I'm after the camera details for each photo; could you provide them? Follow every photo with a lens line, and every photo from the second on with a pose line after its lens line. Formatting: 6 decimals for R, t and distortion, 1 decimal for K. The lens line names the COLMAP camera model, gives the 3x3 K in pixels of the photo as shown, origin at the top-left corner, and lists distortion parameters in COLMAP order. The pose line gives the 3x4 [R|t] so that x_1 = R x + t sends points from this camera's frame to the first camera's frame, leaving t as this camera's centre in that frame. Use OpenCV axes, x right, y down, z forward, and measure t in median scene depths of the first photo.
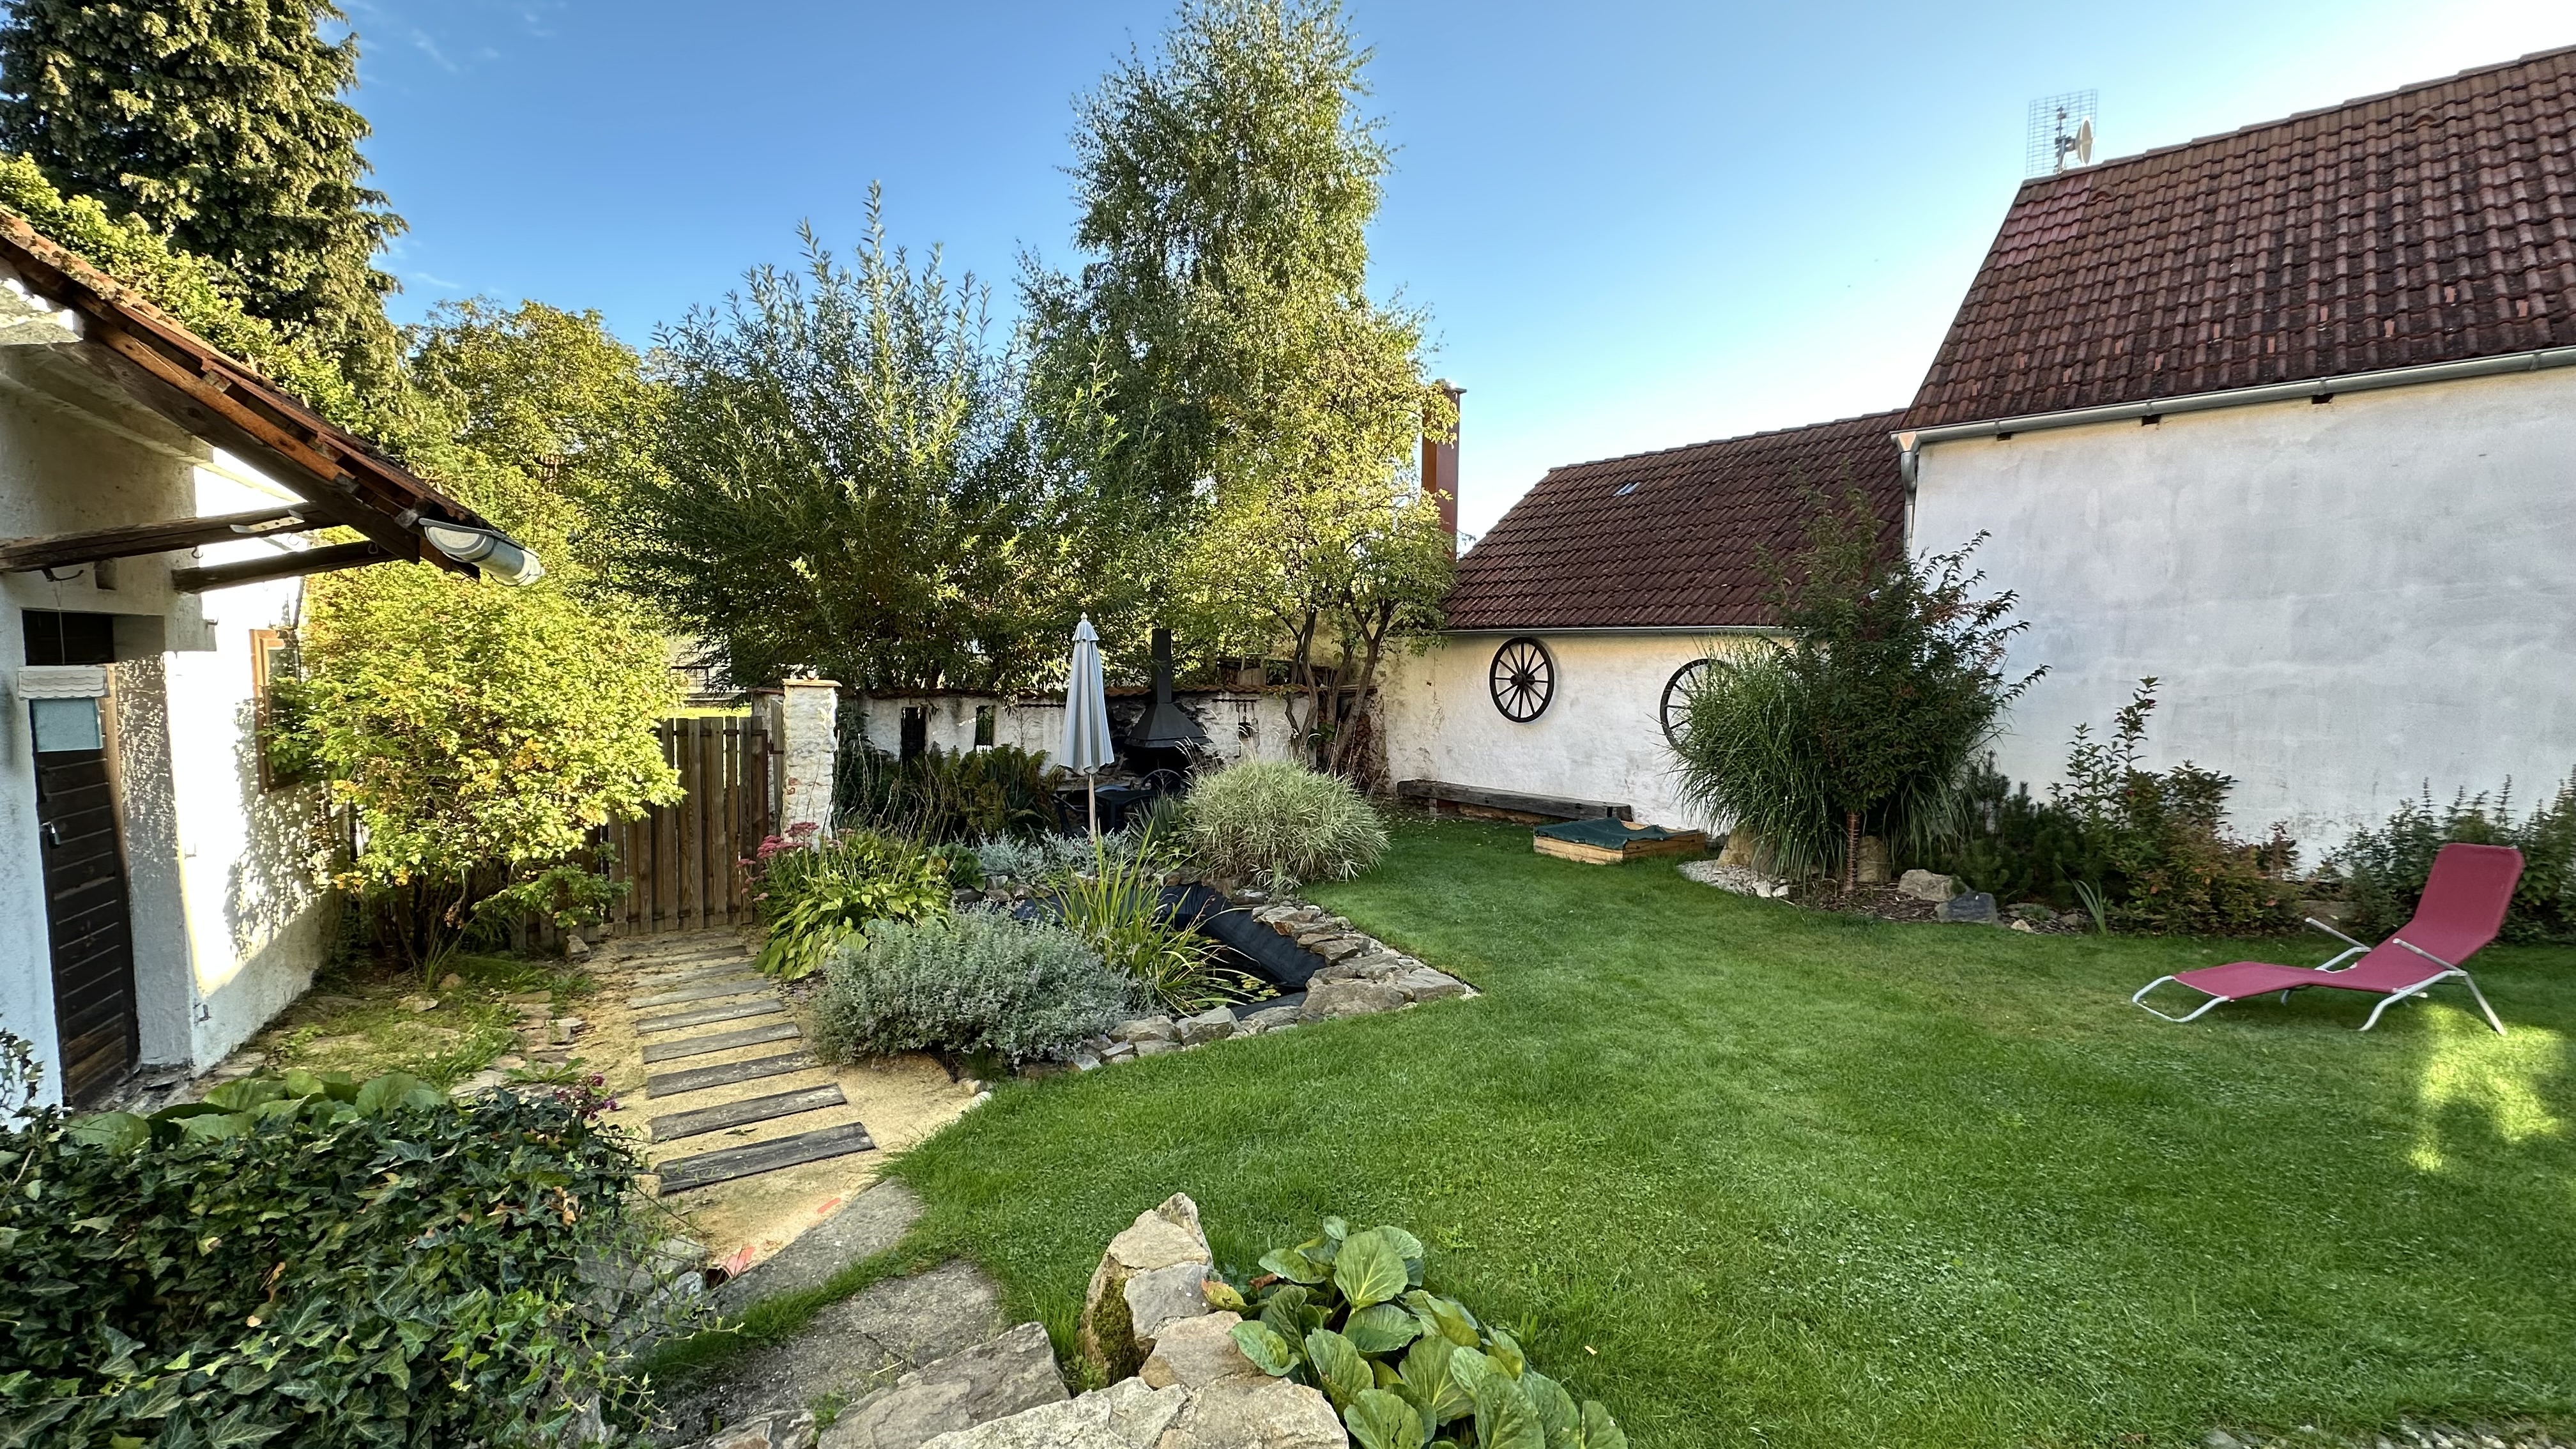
lens RADIAL K [[1023.4, 0, 1286.5], [0, 1023.4, 727.5], [0, 0, 1]] dist [-0.001260, 0.000057]
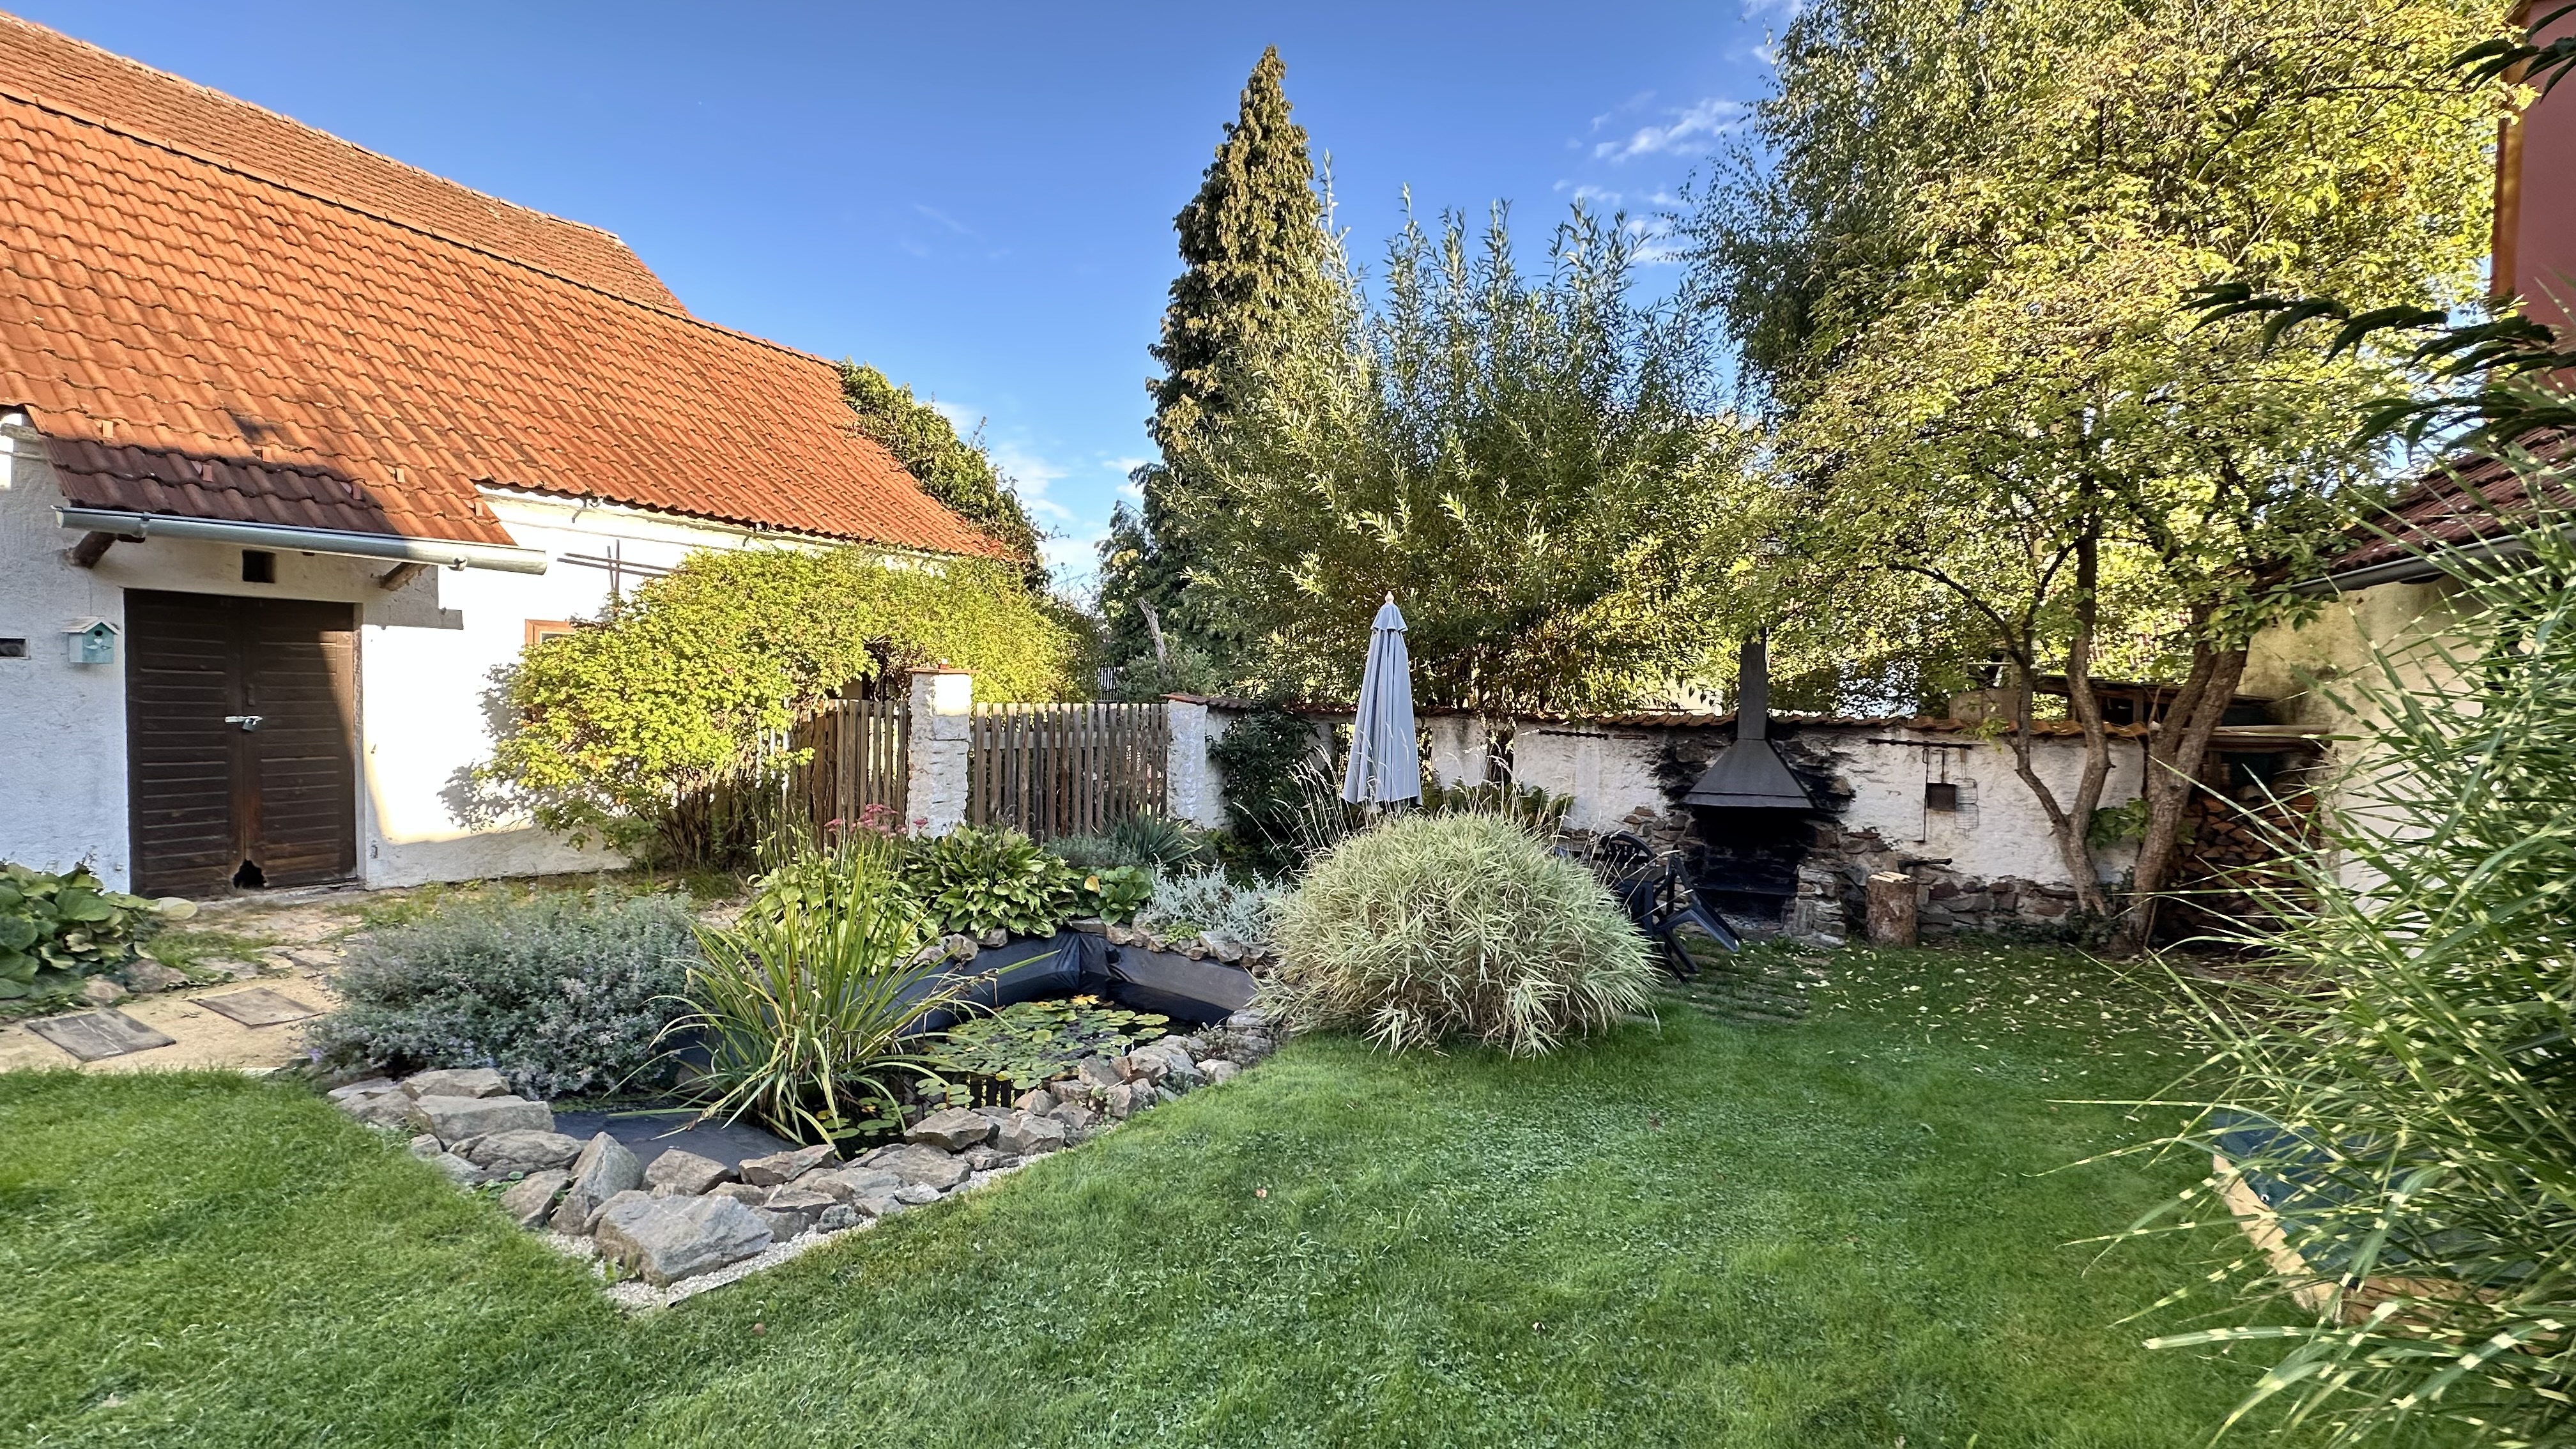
lens RADIAL K [[1023.4, 0, 1286.5], [0, 1023.4, 727.5], [0, 0, 1]] dist [-0.001260, 0.000057]
pose [[0.479768, 0.026559, -0.876993, 0.323242], [-0.076752, 0.996980, -0.011795, -0.001460], [0.874032, 0.072970, 0.480358, 0.467031]]
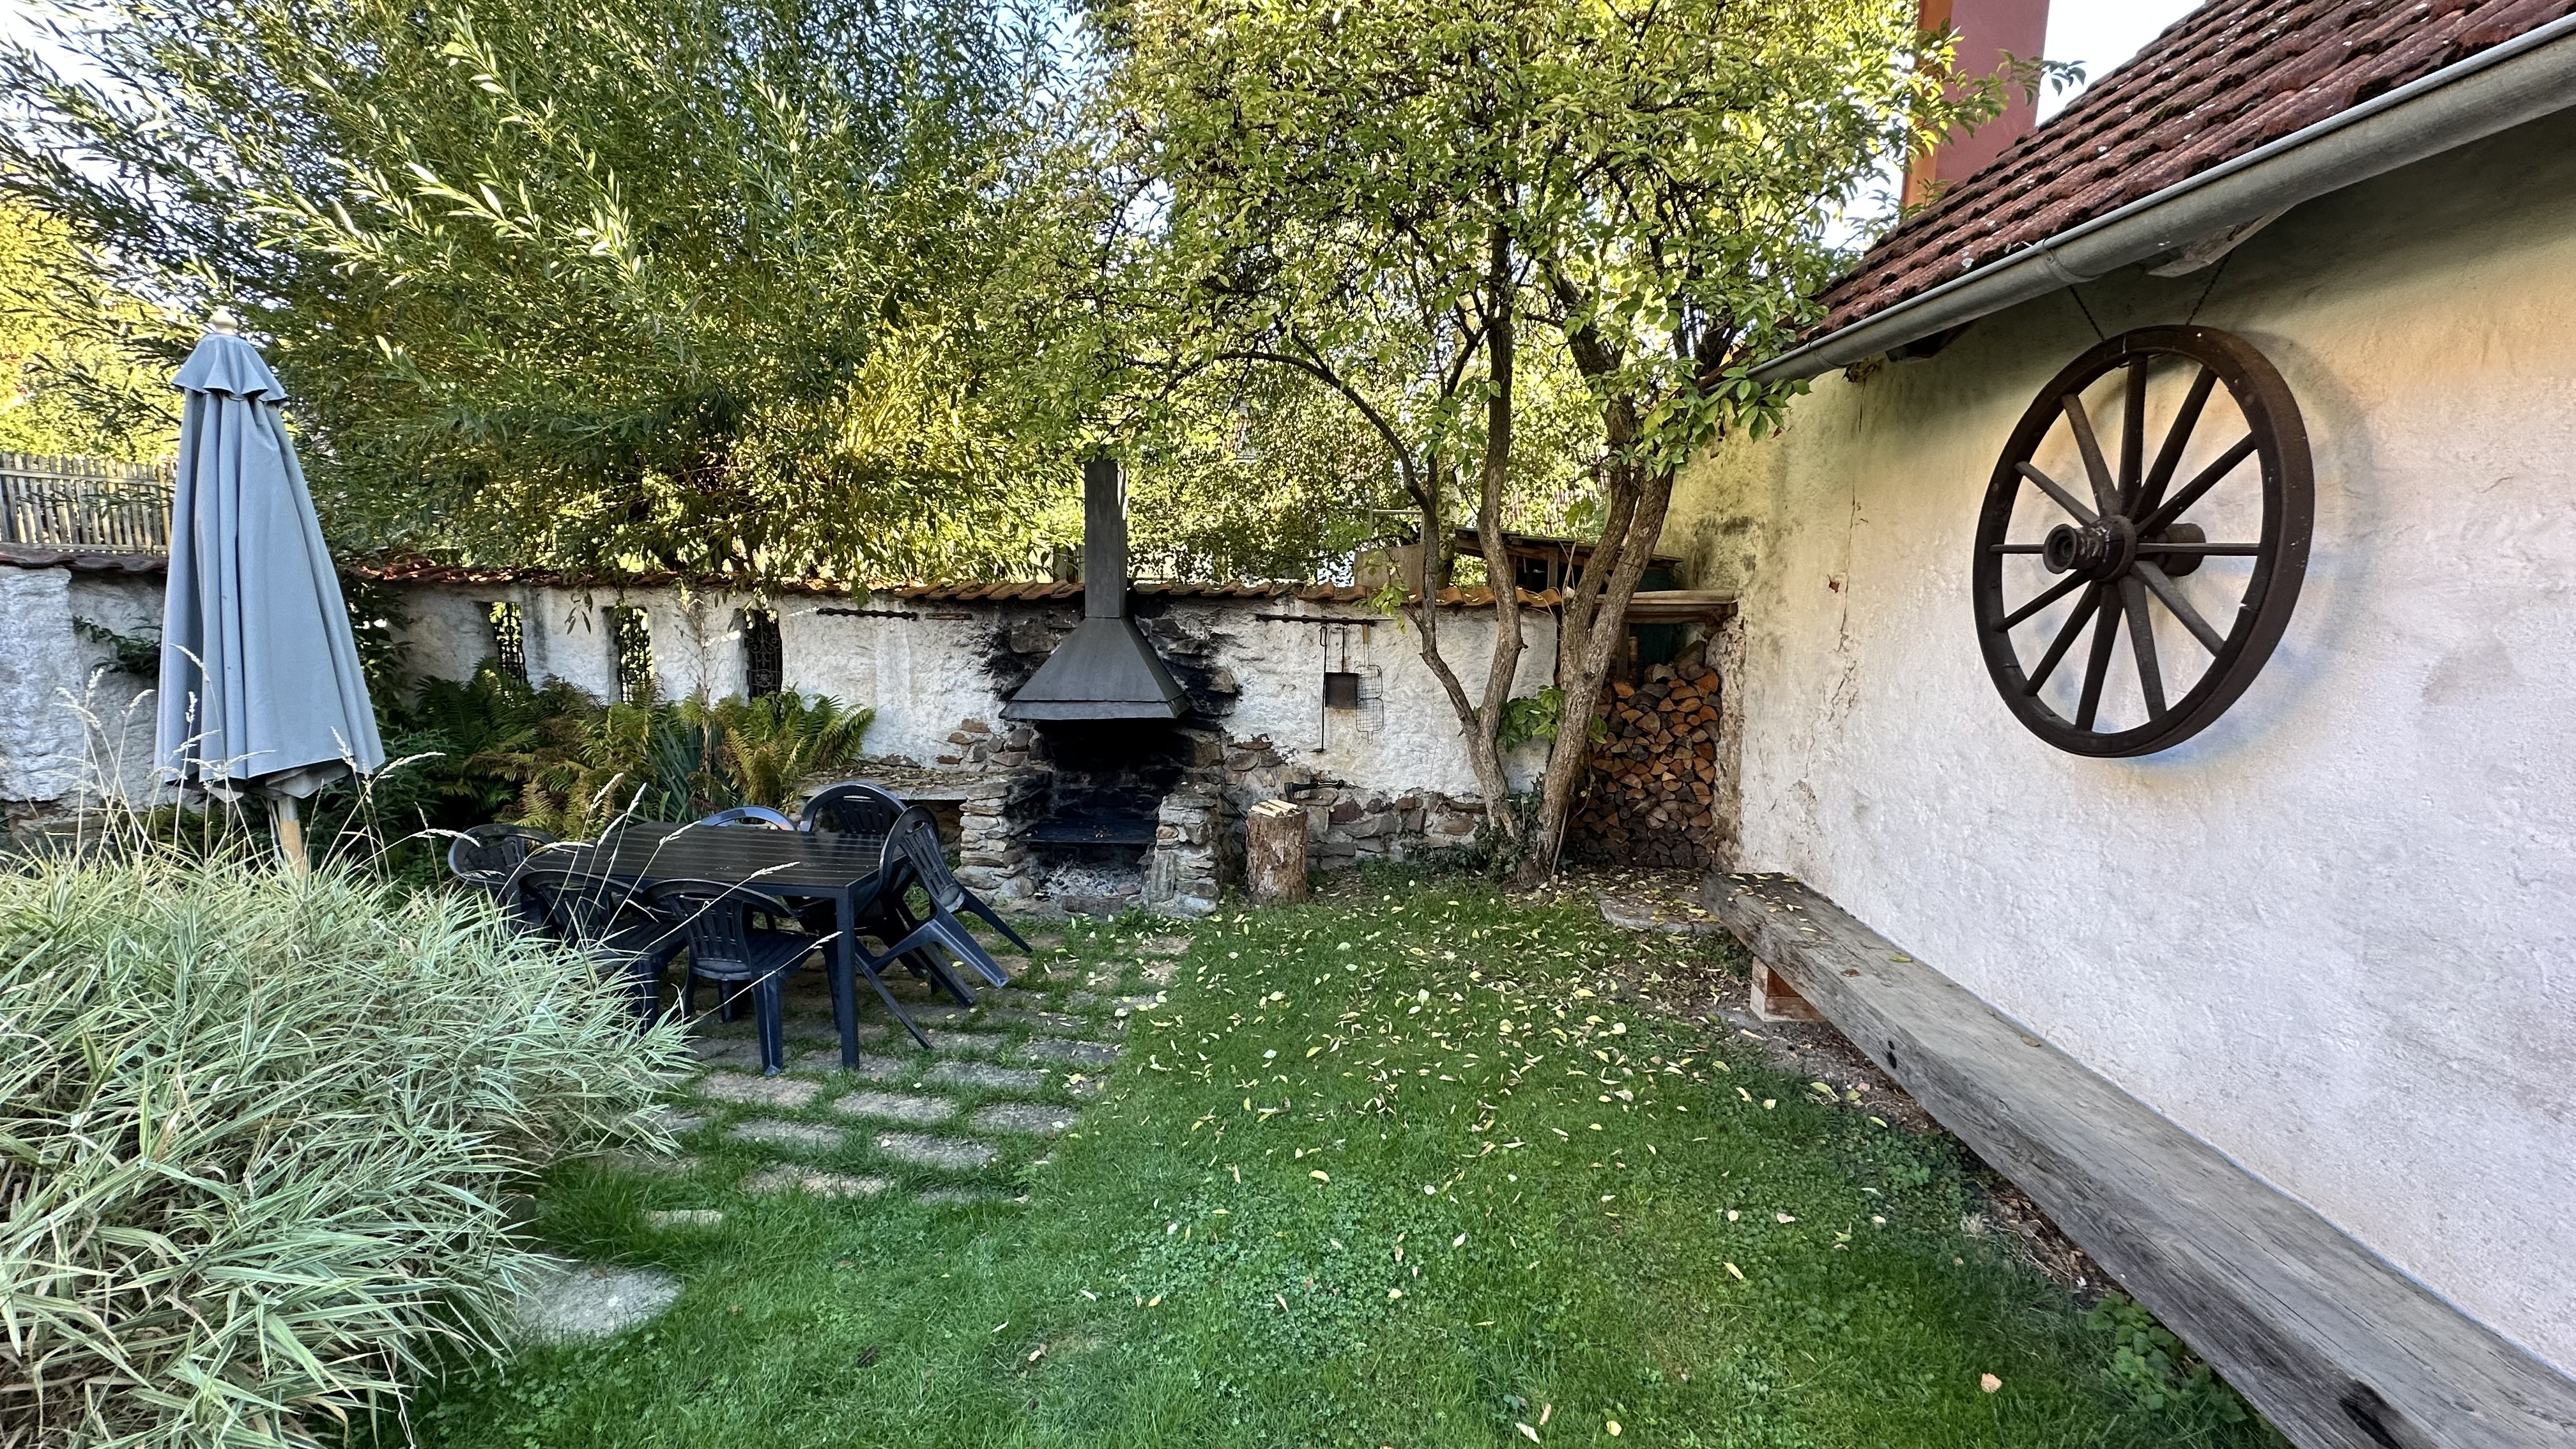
lens RADIAL K [[1023.4, 0, 1286.5], [0, 1023.4, 727.5], [0, 0, 1]] dist [-0.001260, 0.000057]
pose [[0.809920, 0.091344, -0.579384, 0.217160], [-0.051562, 0.995063, 0.084801, -0.019540], [0.584270, -0.038808, 0.810631, 0.734246]]
